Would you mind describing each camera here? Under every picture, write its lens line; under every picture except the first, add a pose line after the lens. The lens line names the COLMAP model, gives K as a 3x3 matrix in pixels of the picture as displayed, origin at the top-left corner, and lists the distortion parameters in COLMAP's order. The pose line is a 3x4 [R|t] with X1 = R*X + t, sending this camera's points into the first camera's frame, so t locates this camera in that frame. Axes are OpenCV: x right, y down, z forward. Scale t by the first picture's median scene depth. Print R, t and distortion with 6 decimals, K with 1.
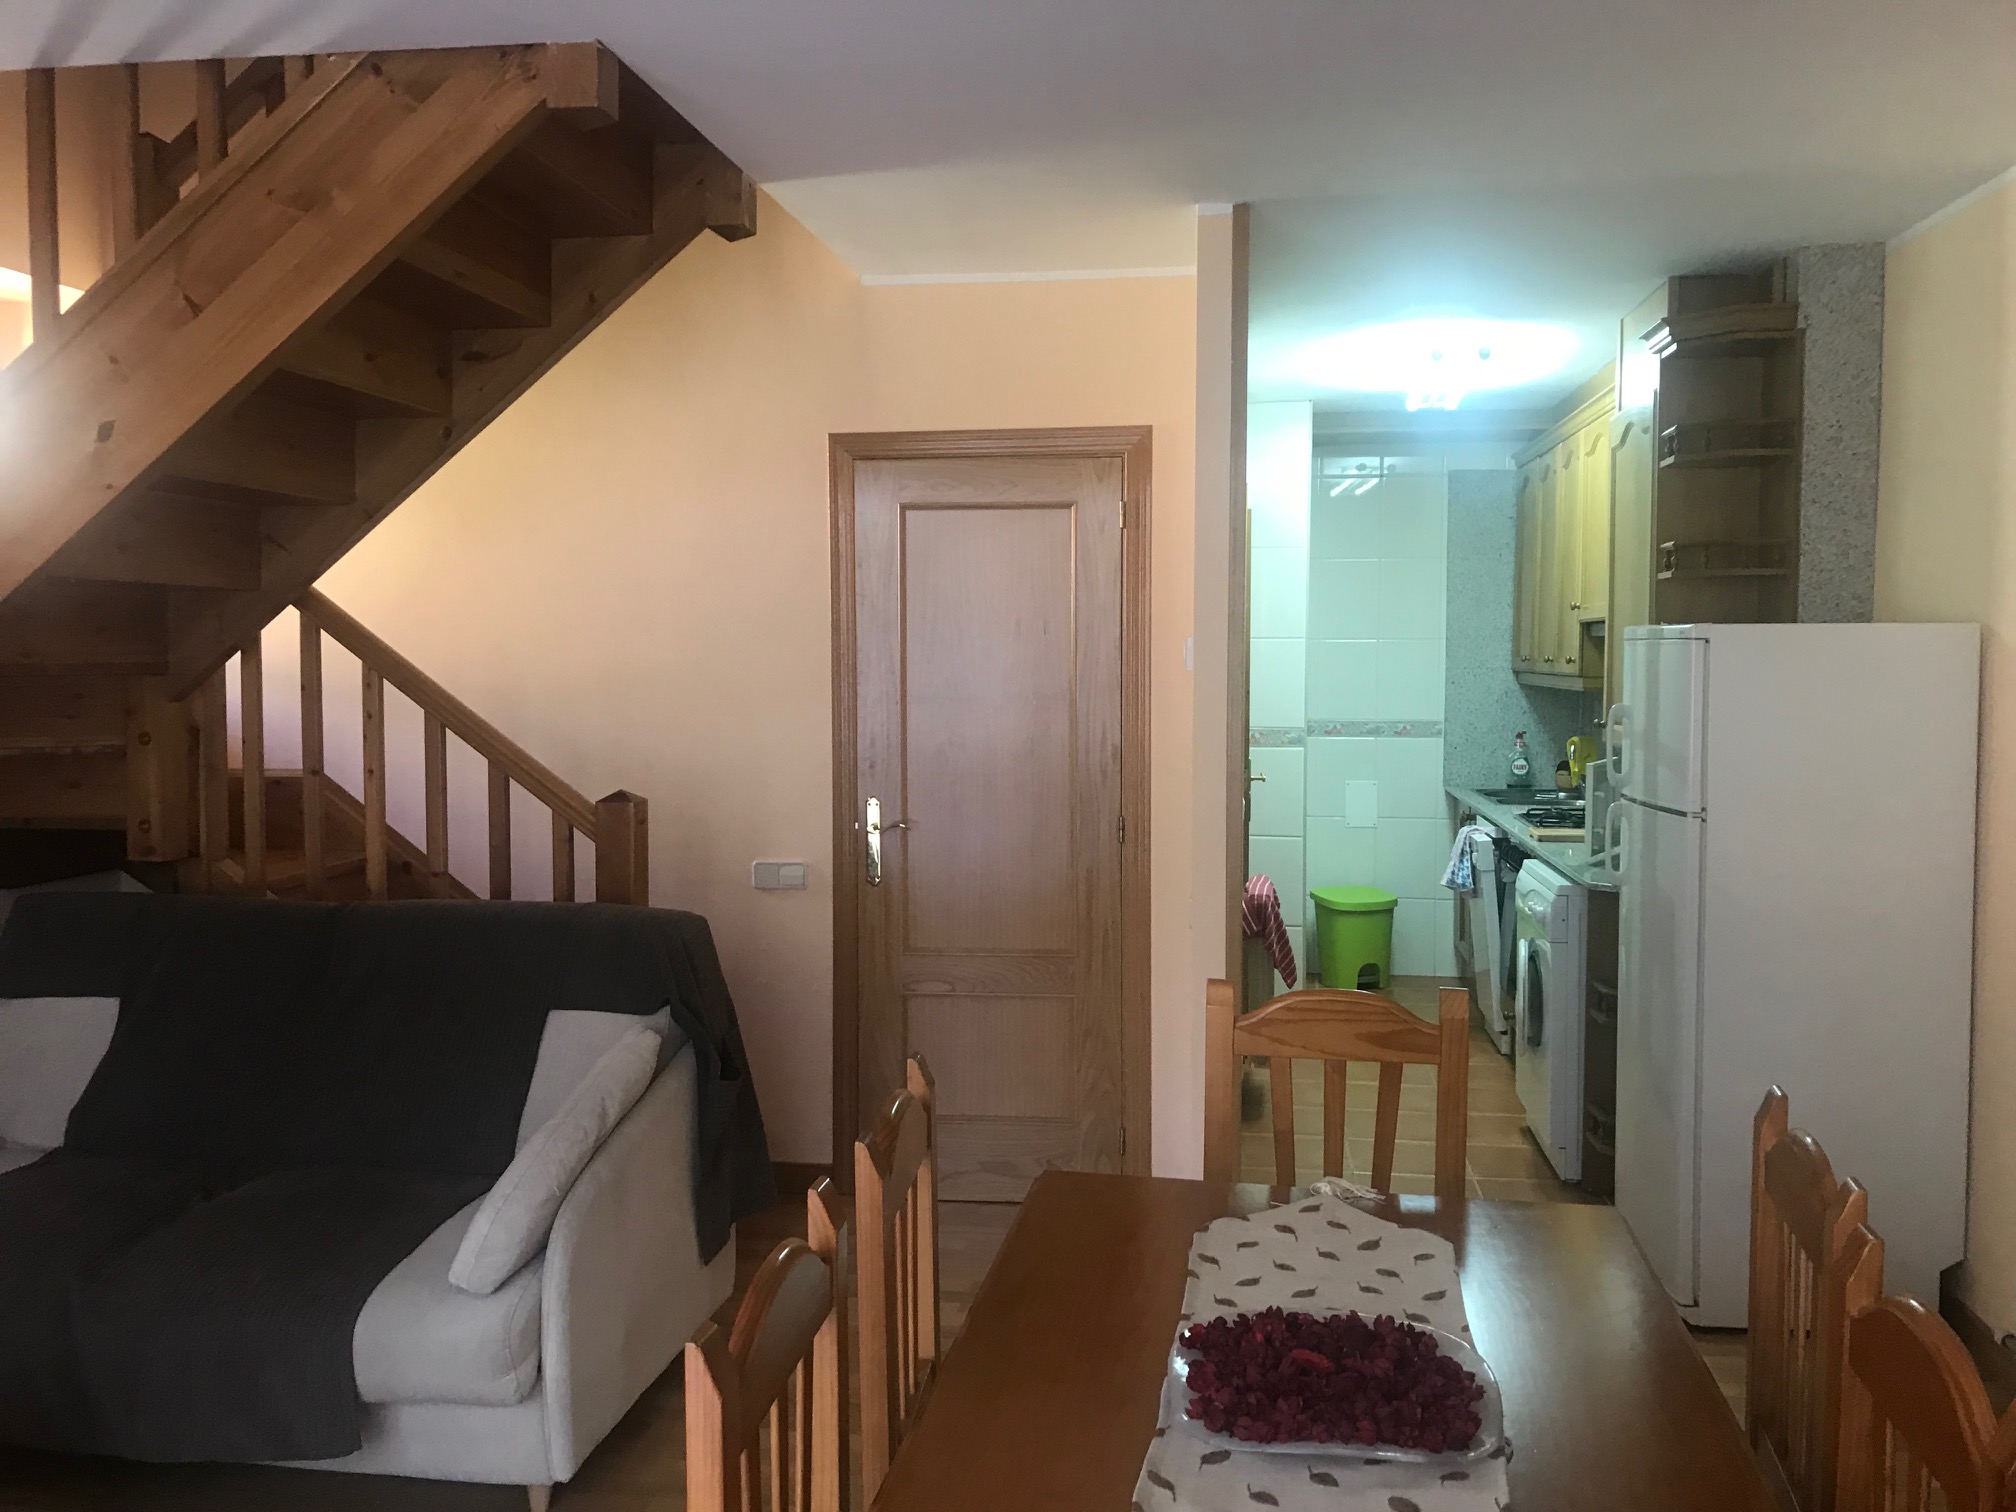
lens RADIAL K [[1650.1, 0, 1019.9], [0, 1650.1, 755.7], [0, 0, 1]] dist [0.008113, -0.009916]
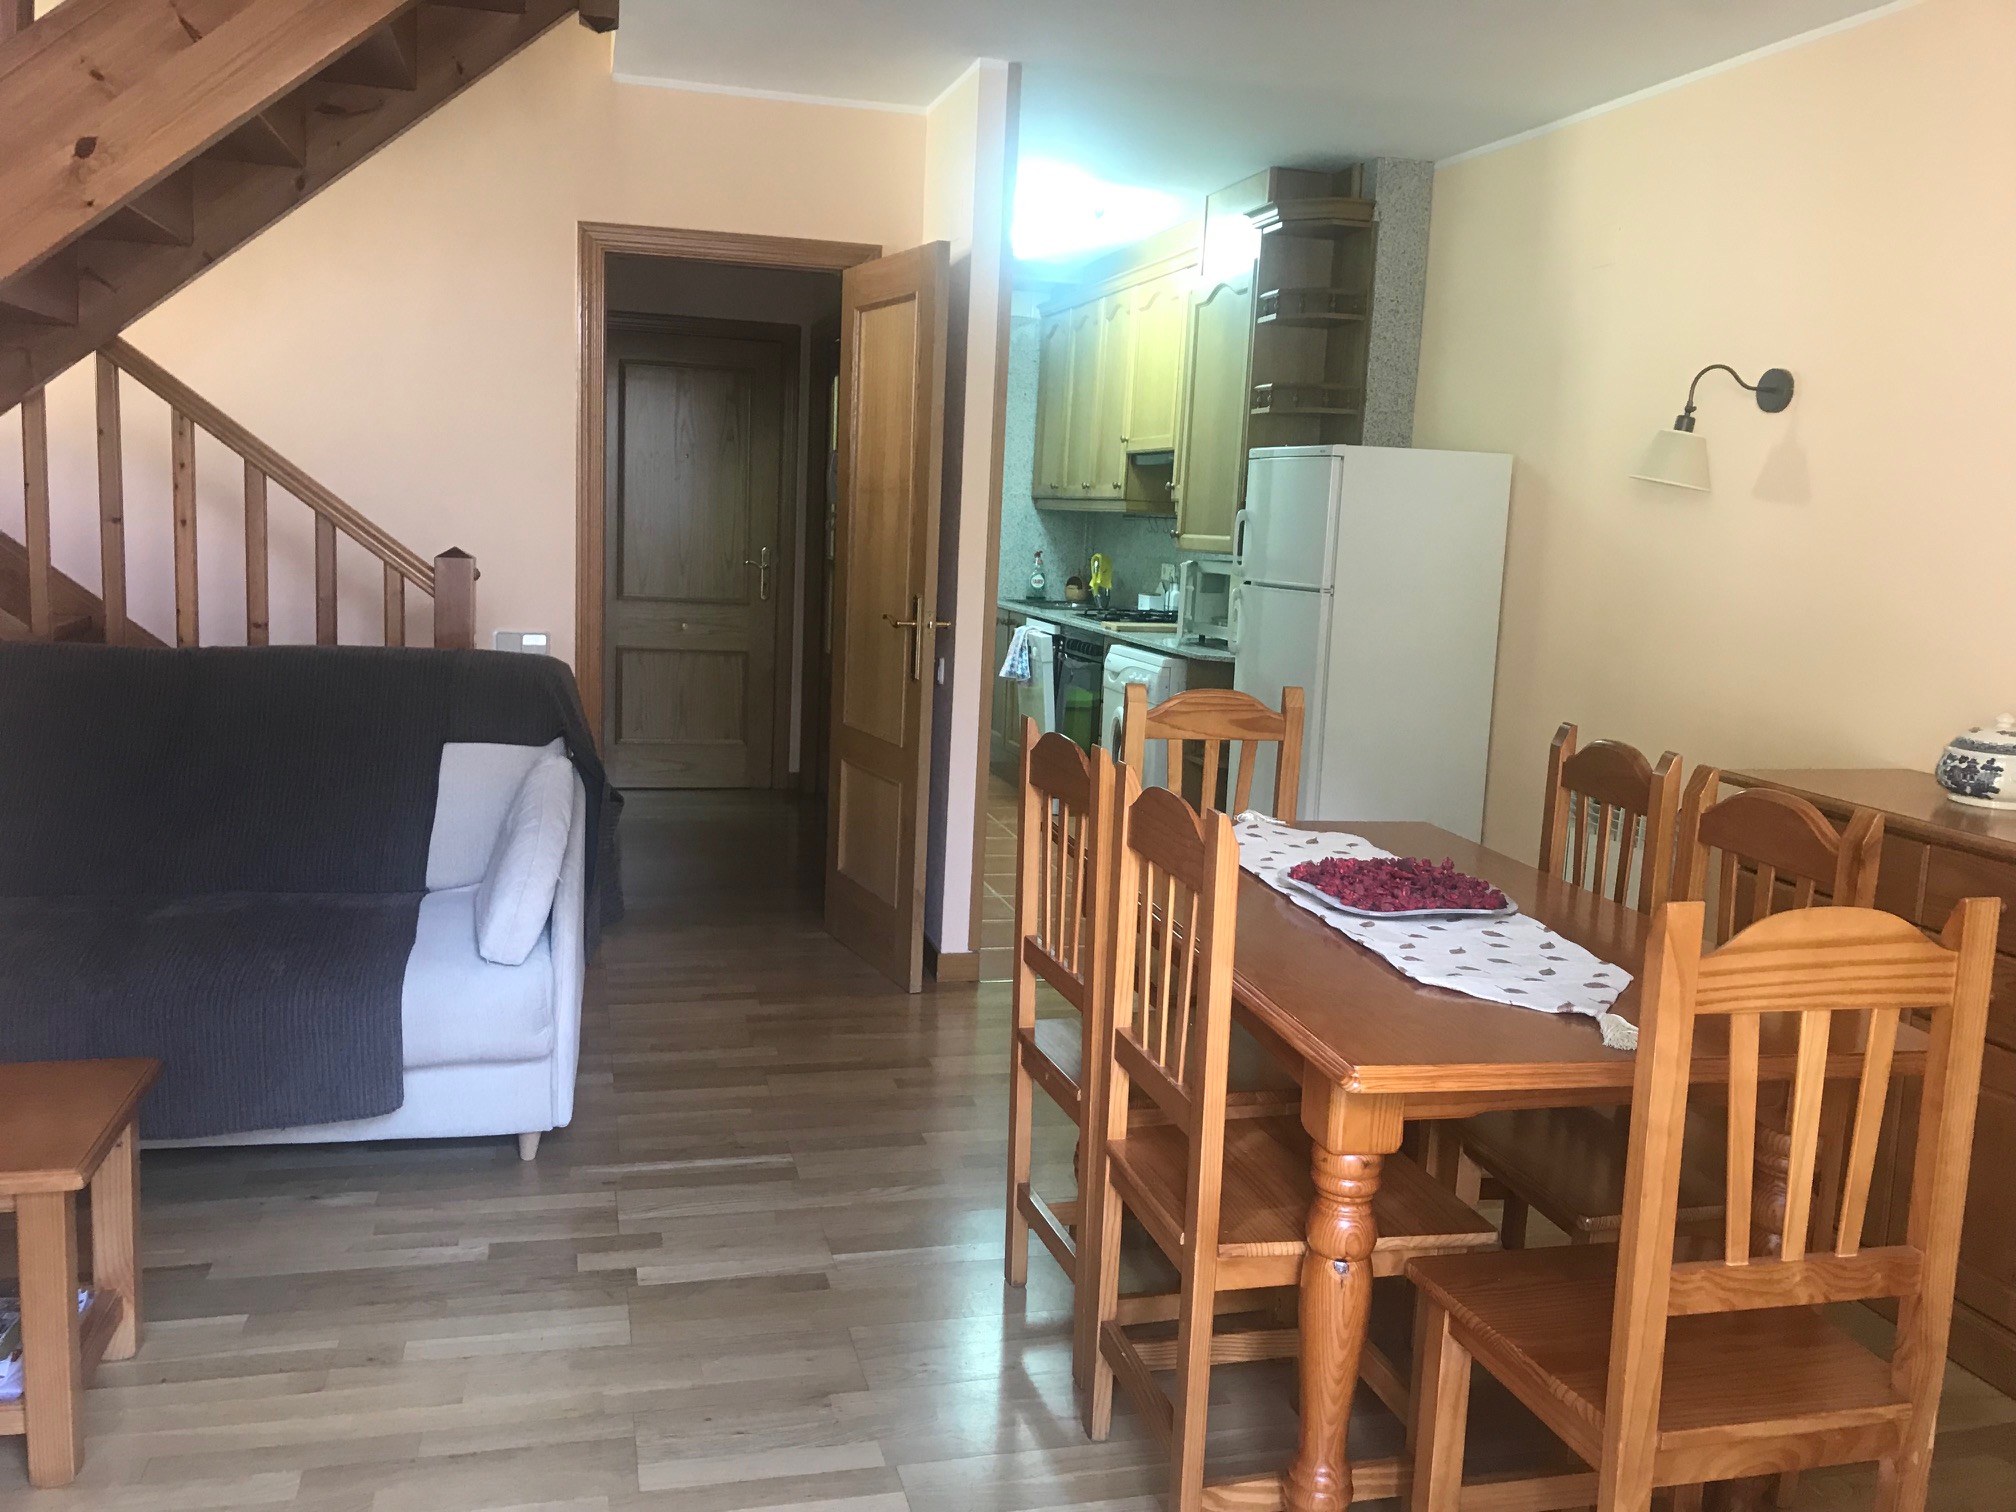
lens RADIAL K [[1624.4, 0, 1008.0], [0, 1624.4, 756.0], [0, 0, 1]] dist [0.004145, -0.005970]
pose [[0.926443, -0.015727, 0.376106, -0.304859], [-0.020403, 0.995560, 0.091888, 0.050814], [-0.375881, -0.092803, 0.922009, -0.110347]]
